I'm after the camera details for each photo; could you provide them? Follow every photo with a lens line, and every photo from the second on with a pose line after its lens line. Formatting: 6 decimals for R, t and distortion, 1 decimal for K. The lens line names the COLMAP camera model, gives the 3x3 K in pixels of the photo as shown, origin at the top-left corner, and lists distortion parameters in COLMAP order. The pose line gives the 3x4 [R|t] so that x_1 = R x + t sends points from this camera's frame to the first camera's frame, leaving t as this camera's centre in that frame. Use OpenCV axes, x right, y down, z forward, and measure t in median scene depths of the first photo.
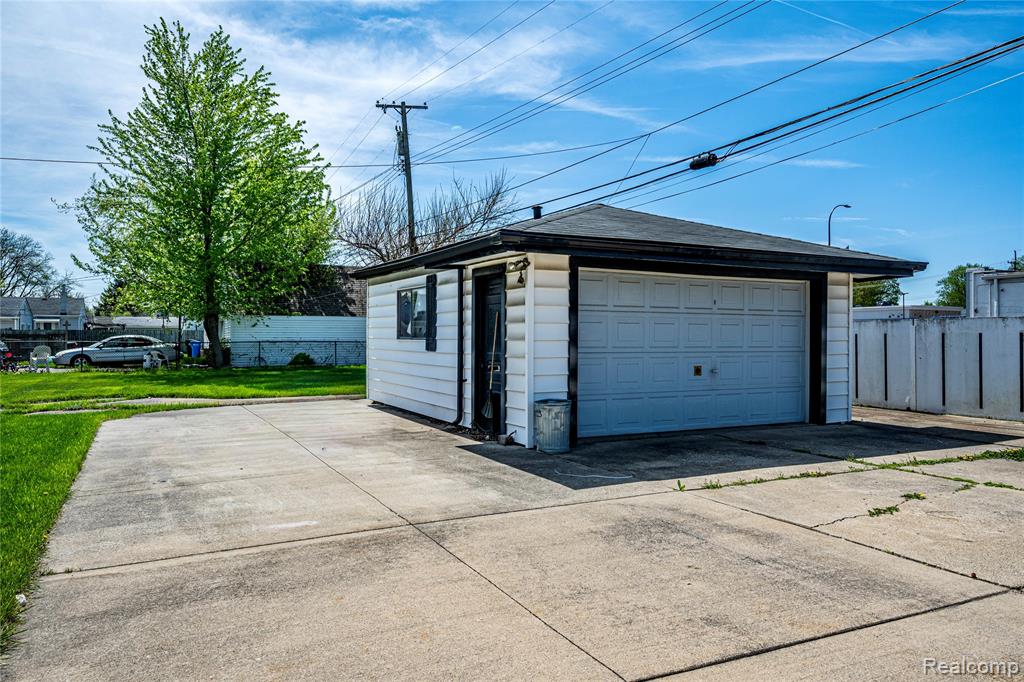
lens RADIAL K [[715.2, 0, 513.1], [0, 715.2, 338.4], [0, 0, 1]] dist [-0.004589, -0.000659]
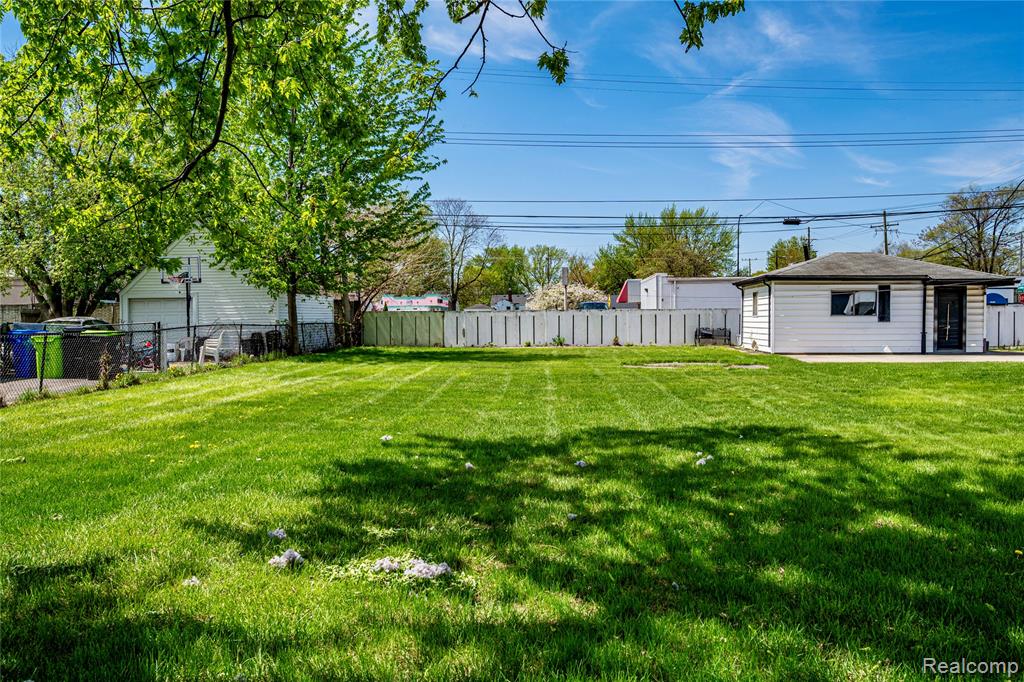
lens RADIAL K [[901.5, 0, 512.5], [0, 901.5, 338.4], [0, 0, 1]] dist [0.007565, 0.001408]
pose [[0.515386, -0.021899, 0.856678, -2.583706], [0.006475, 0.999744, 0.021661, 0.002548], [-0.856934, -0.005617, 0.515396, 0.499626]]
